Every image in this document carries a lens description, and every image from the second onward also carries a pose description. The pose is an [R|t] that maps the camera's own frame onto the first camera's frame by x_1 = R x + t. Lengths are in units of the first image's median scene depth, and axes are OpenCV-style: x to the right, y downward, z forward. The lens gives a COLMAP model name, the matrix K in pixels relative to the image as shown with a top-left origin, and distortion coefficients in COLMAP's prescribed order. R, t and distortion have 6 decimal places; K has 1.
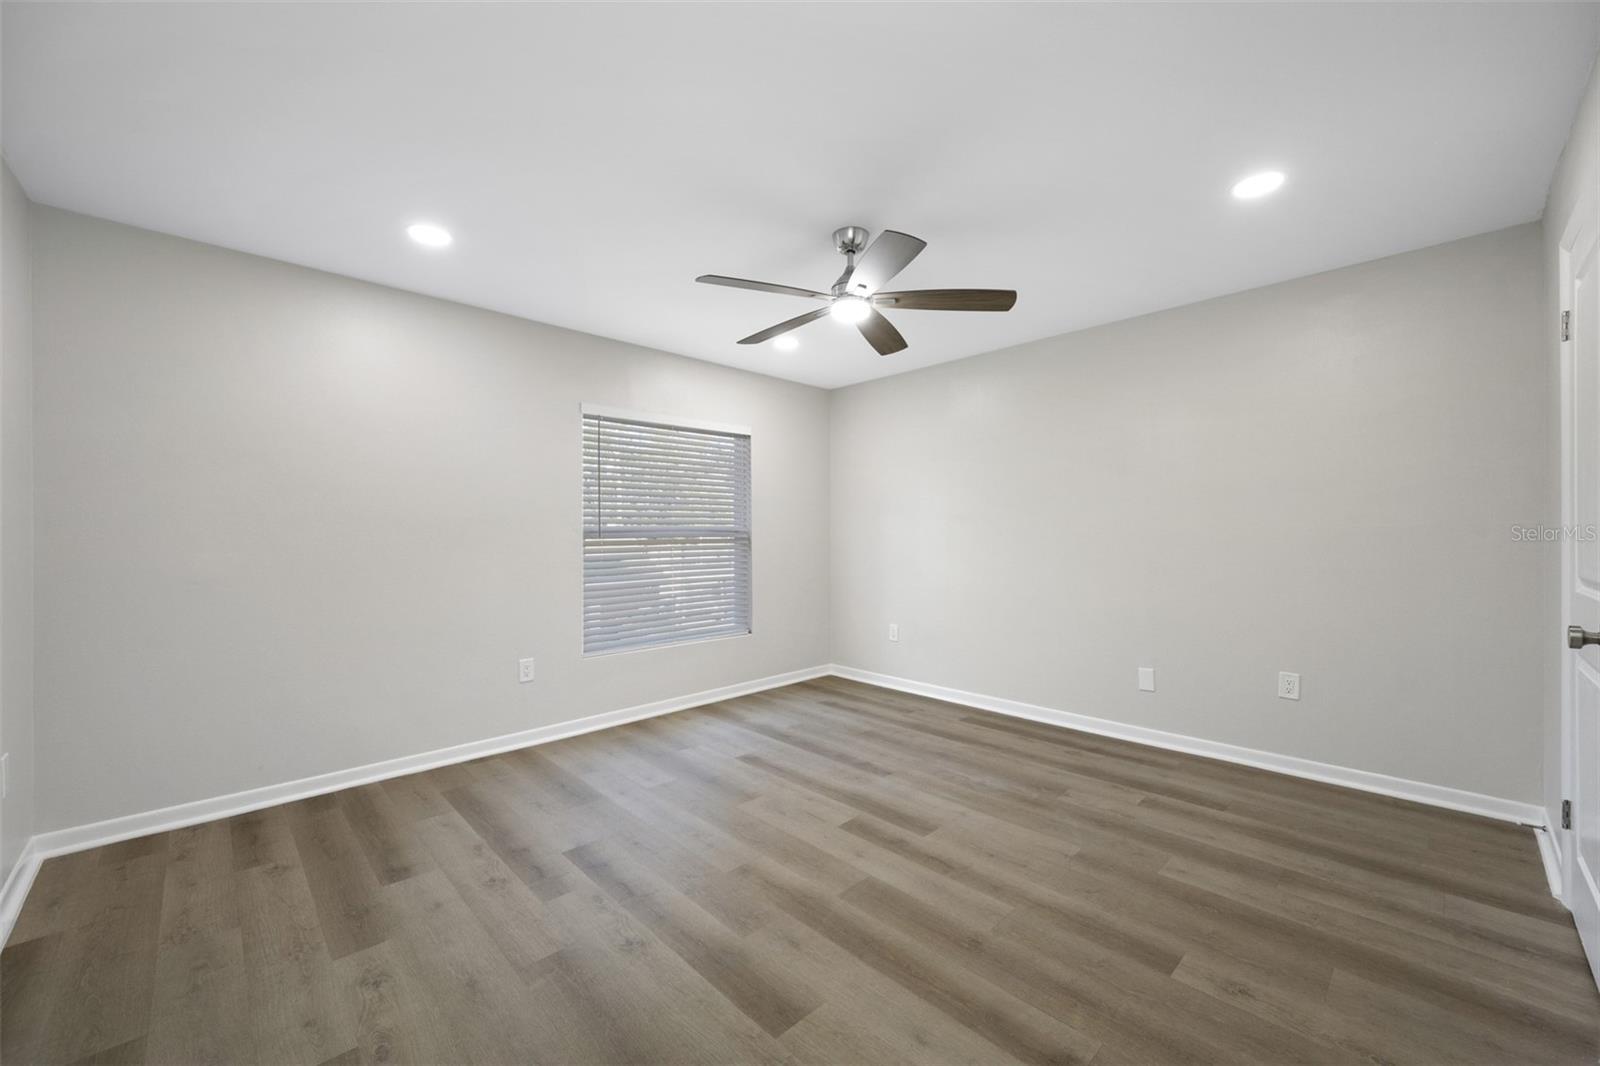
lens RADIAL K [[627.7, 0, 802.2], [0, 627.7, 544.9], [0, 0, 1]] dist [0.001925, 0.000419]
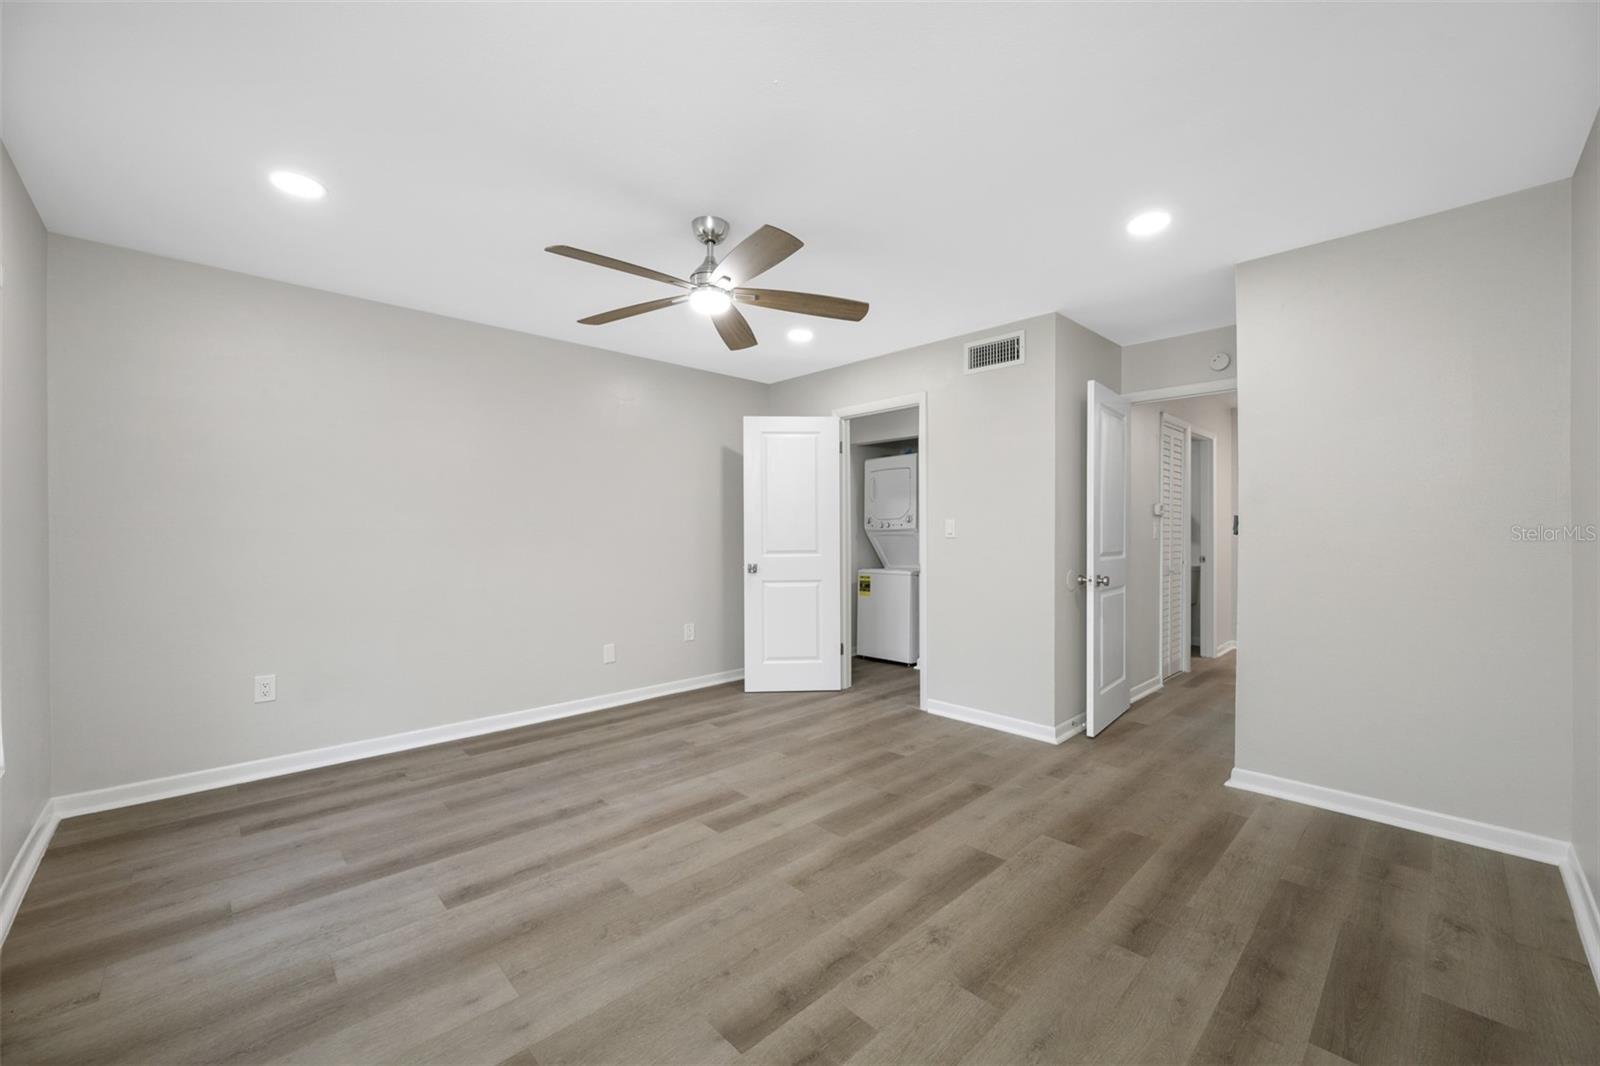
lens RADIAL K [[627.7, 0, 802.2], [0, 627.7, 544.9], [0, 0, 1]] dist [0.001925, 0.000419]
pose [[0.002628, -0.015000, 0.999884, -0.806826], [0.016460, 0.999753, 0.014955, -0.009239], [-0.999861, 0.016419, 0.002874, 0.762770]]
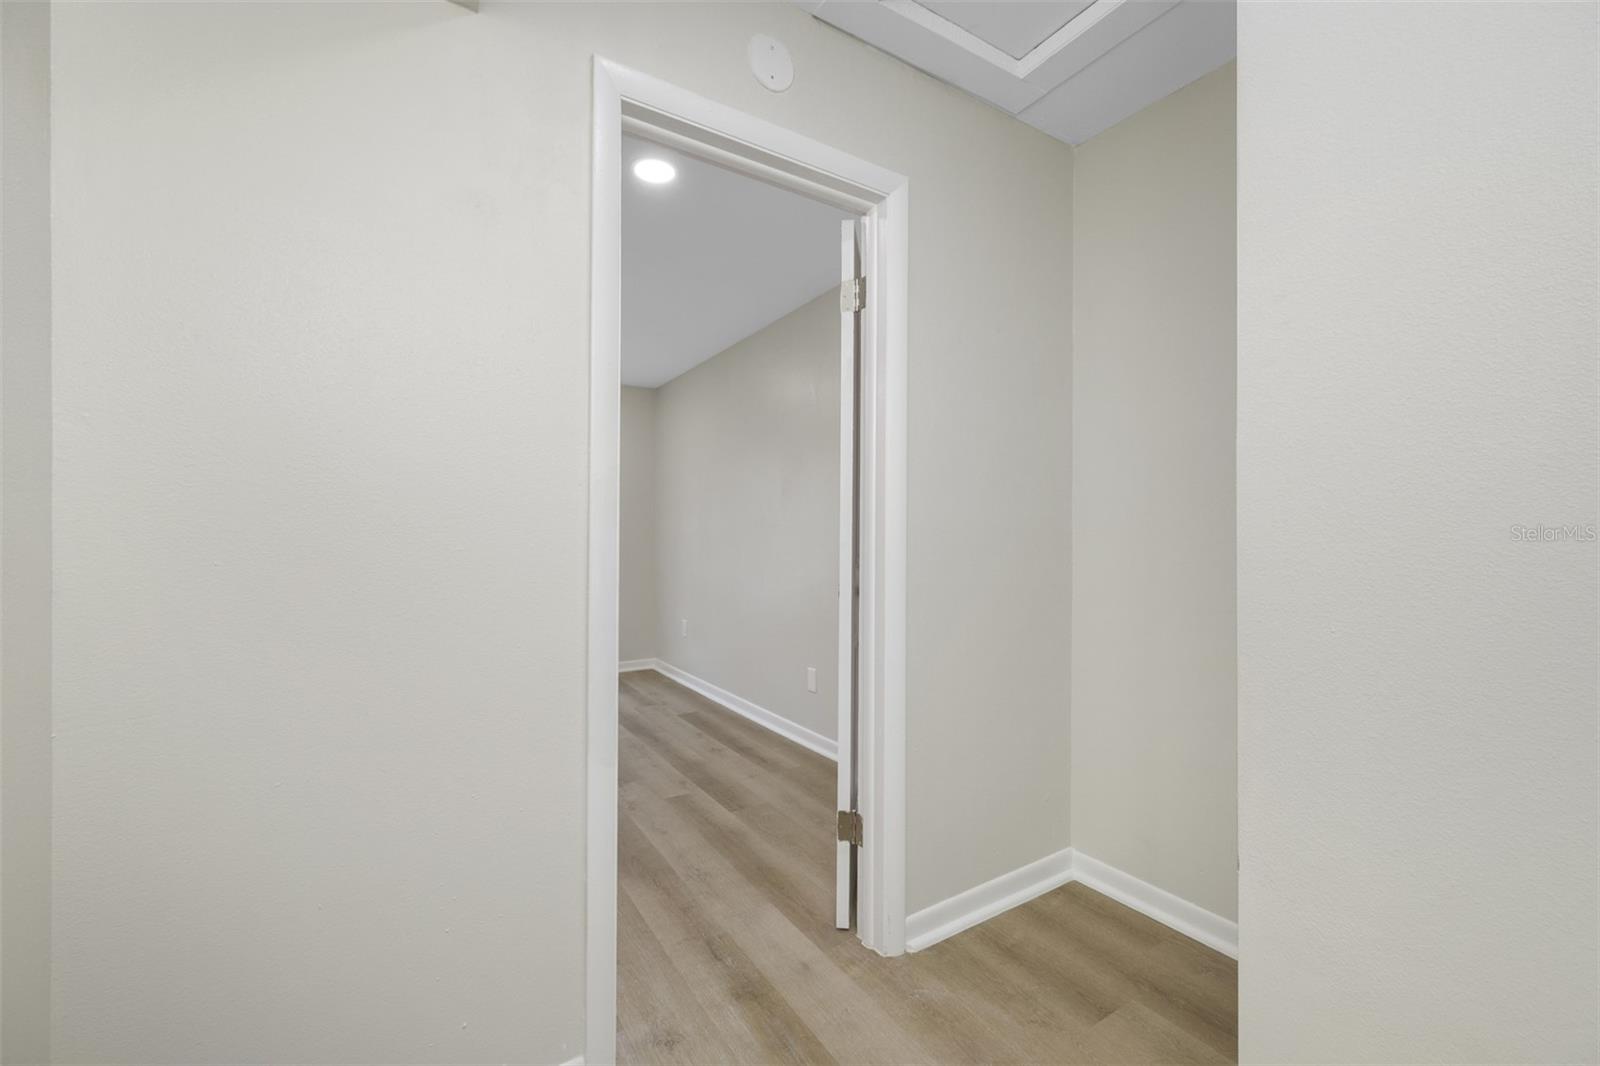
lens RADIAL K [[651.0, 0, 800.0], [0, 651.0, 533.0], [0, 0, 1]] dist [0.001680, 0.000129]
pose [[0.978785, 0.001715, -0.204884, 0.896804], [-0.006190, 0.999756, -0.021203, 0.017702], [0.204798, 0.022022, 0.978557, 0.038056]]
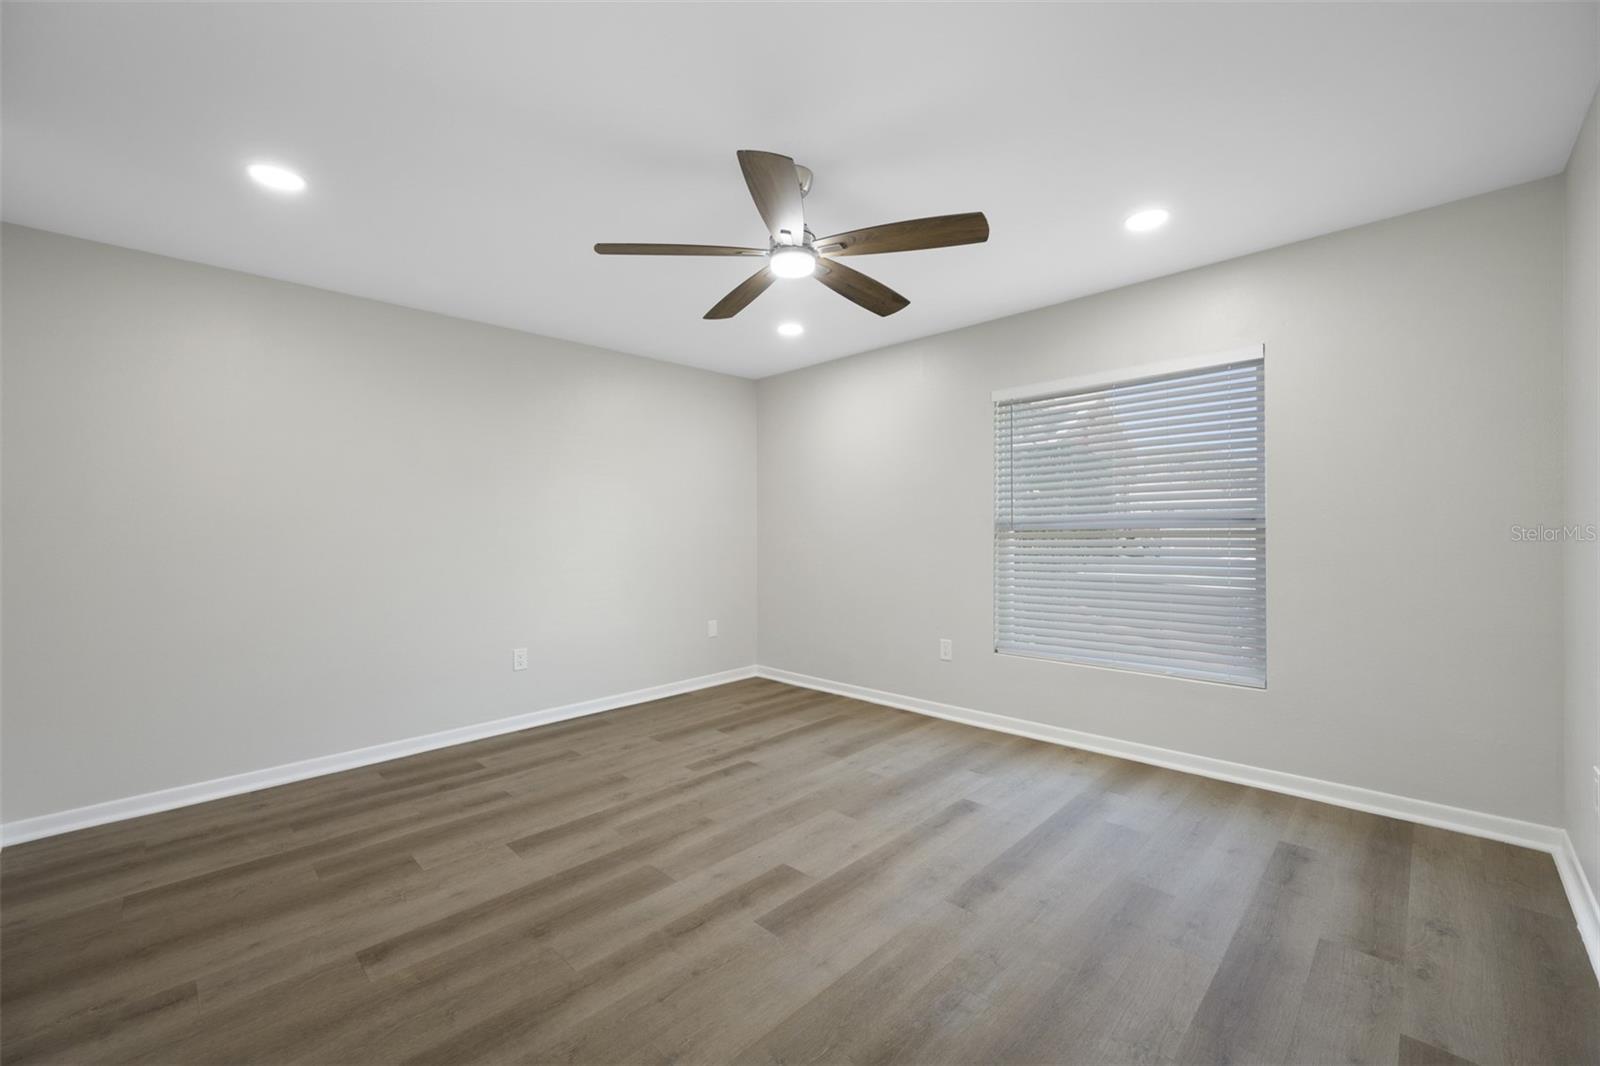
lens RADIAL K [[641.5, 0, 803.4], [0, 641.5, 527.6], [0, 0, 1]] dist [0.001359, -0.000006]
pose [[0.028234, 0.000533, -0.999601, 0.843616], [-0.003714, 0.999993, 0.000428, -0.018560], [0.999594, 0.003700, 0.028236, 0.886053]]
